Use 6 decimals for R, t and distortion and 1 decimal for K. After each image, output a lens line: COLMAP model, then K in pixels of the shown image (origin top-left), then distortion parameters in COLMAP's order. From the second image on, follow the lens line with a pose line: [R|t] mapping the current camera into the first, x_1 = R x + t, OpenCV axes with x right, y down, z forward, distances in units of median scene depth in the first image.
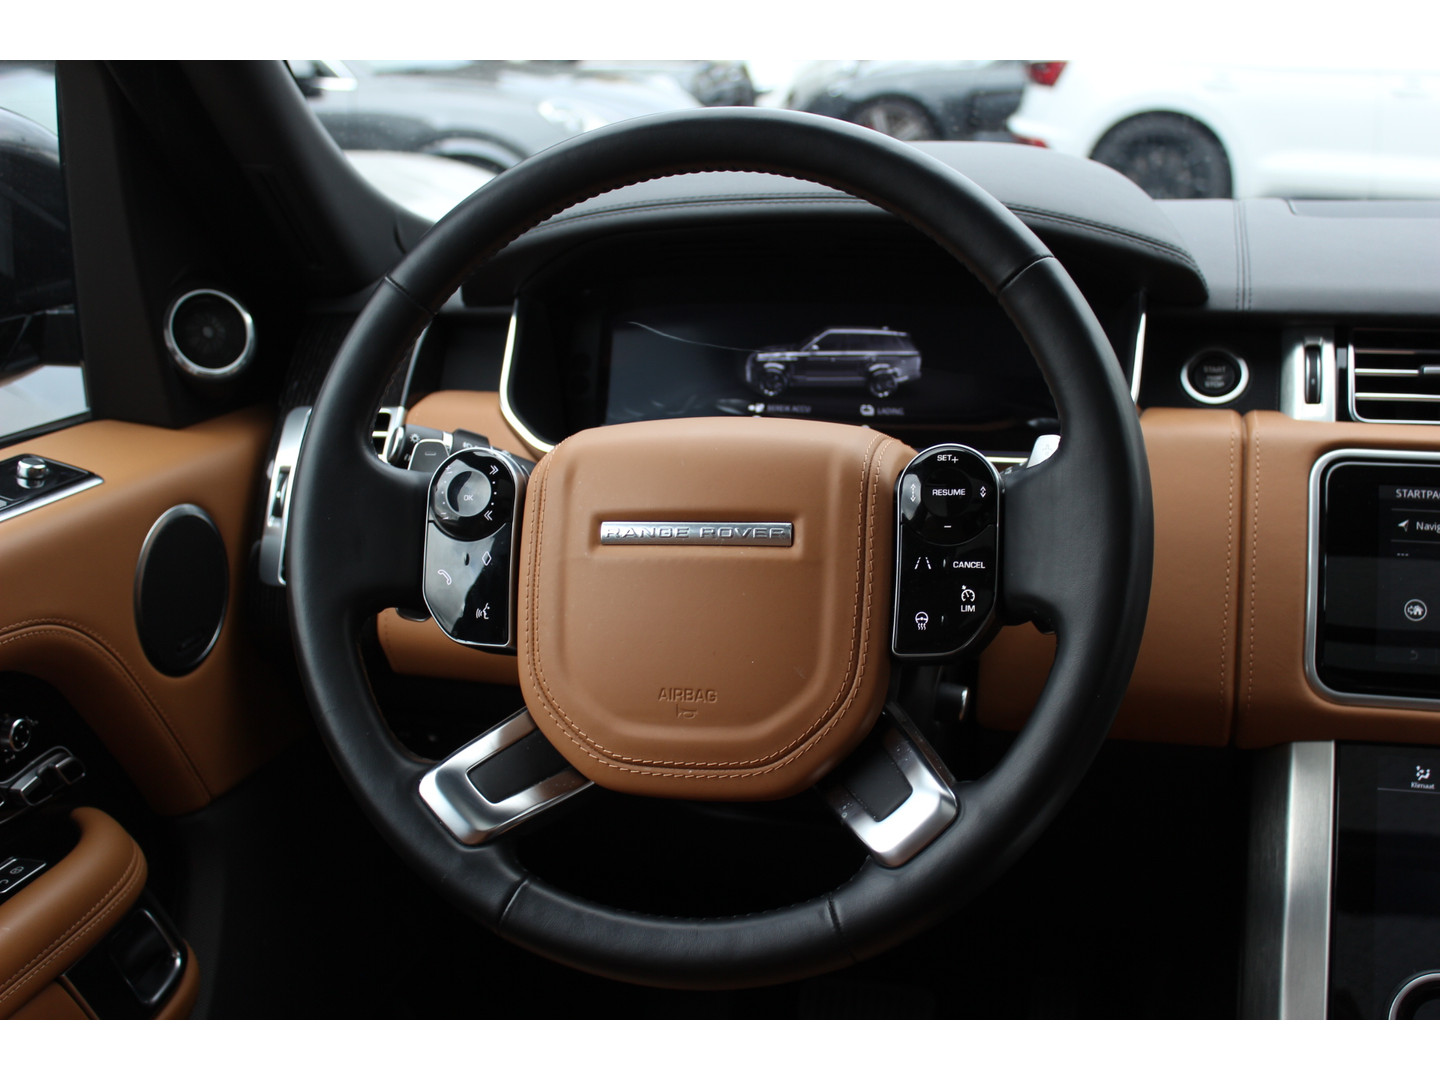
lens RADIAL K [[1694.2, 0, 720.0], [0, 1694.2, 540.0], [0, 0, 1]] dist [-0.081580, 0.053192]
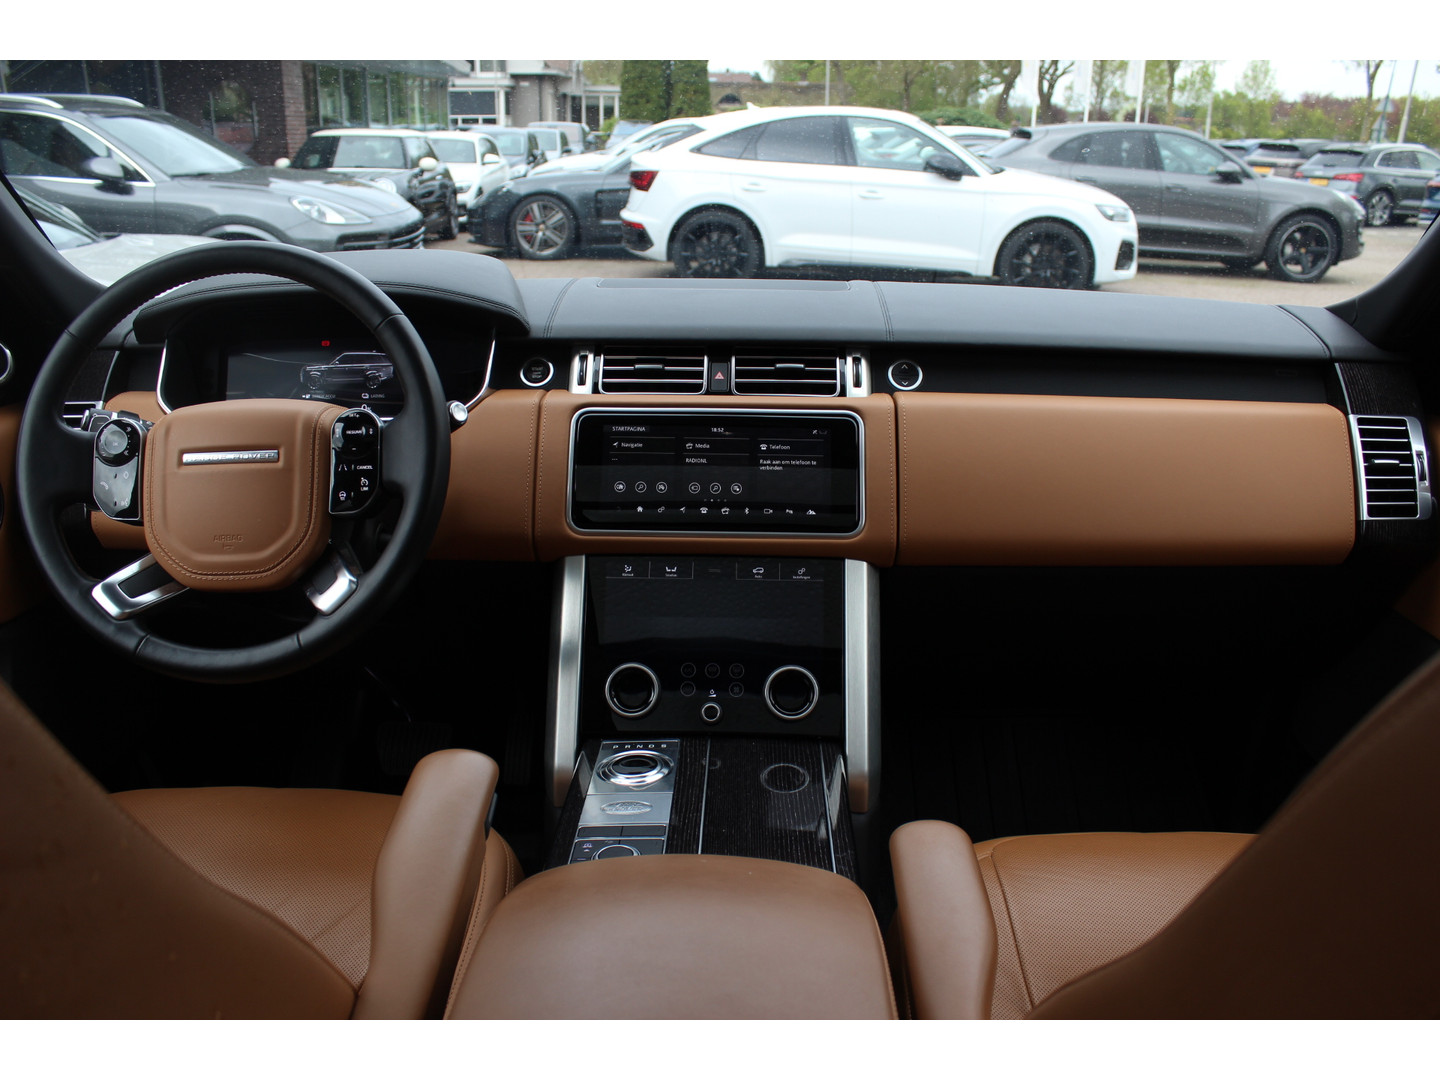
lens RADIAL K [[1170.8, 0, 720.0], [0, 1170.8, 540.0], [0, 0, 1]] dist [-0.184295, 0.165307]
pose [[0.973023, -0.043294, 0.226610, 0.221798], [0.034935, 0.998558, 0.040771, 0.054669], [-0.228048, -0.031755, 0.973132, -0.399215]]
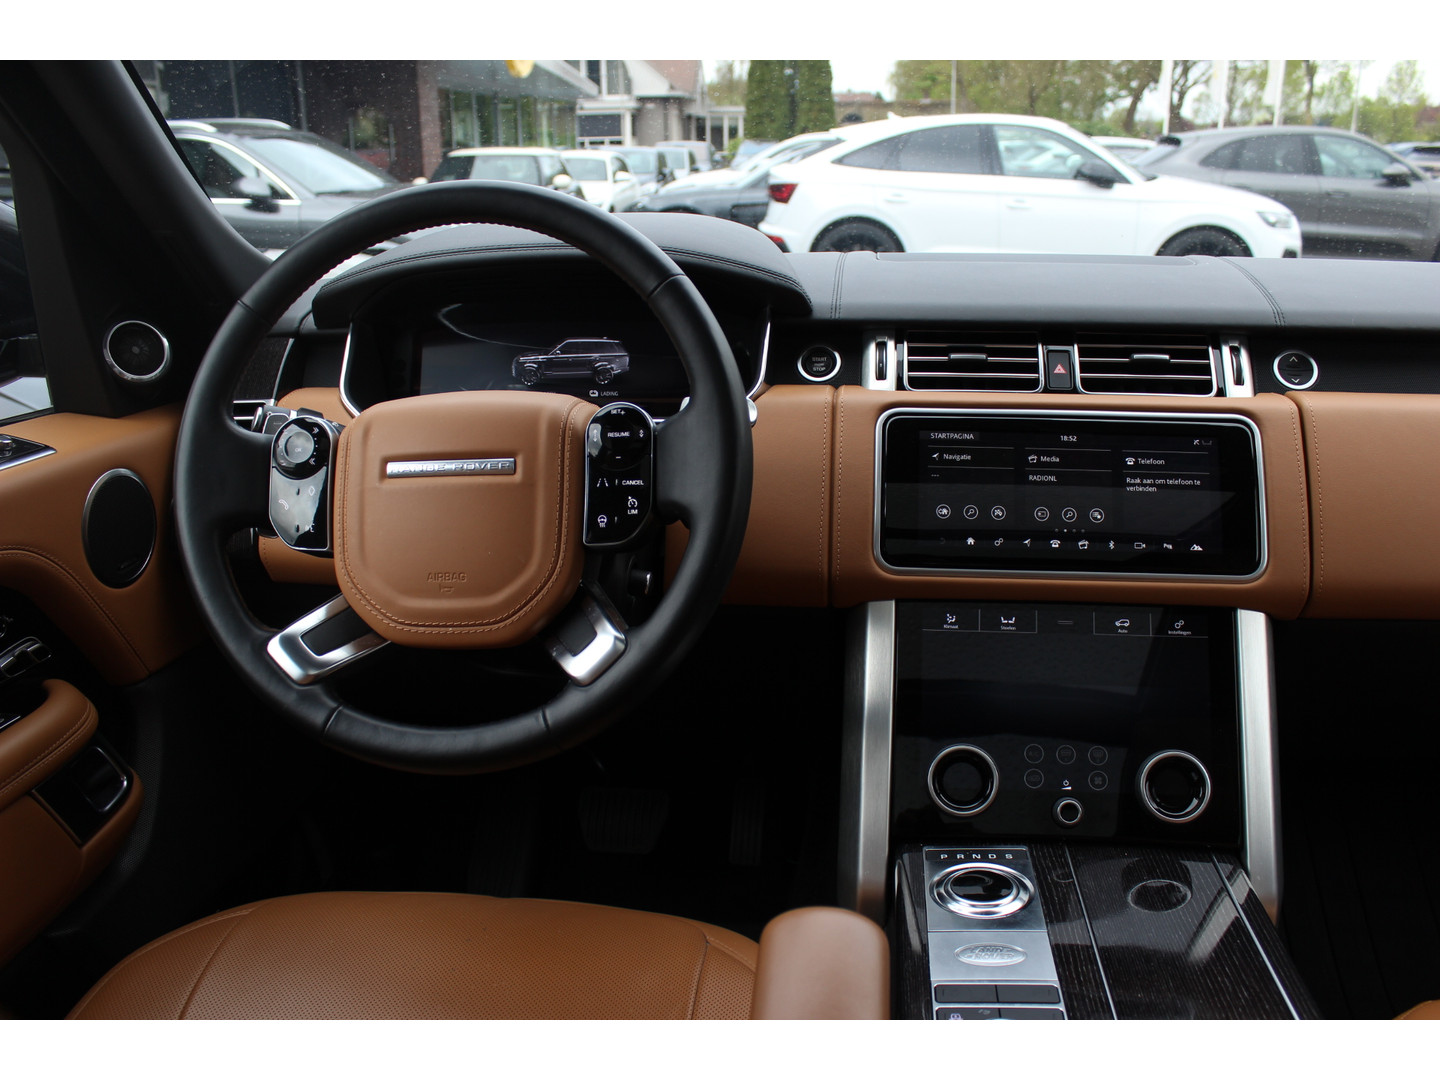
lens RADIAL K [[1170.8, 0, 720.0], [0, 1170.8, 540.0], [0, 0, 1]] dist [-0.184295, 0.165307]
pose [[0.991810, -0.030612, 0.124000, 0.085272], [0.028074, 0.999360, 0.022171, 0.040189], [-0.124599, -0.018508, 0.992035, -0.026189]]
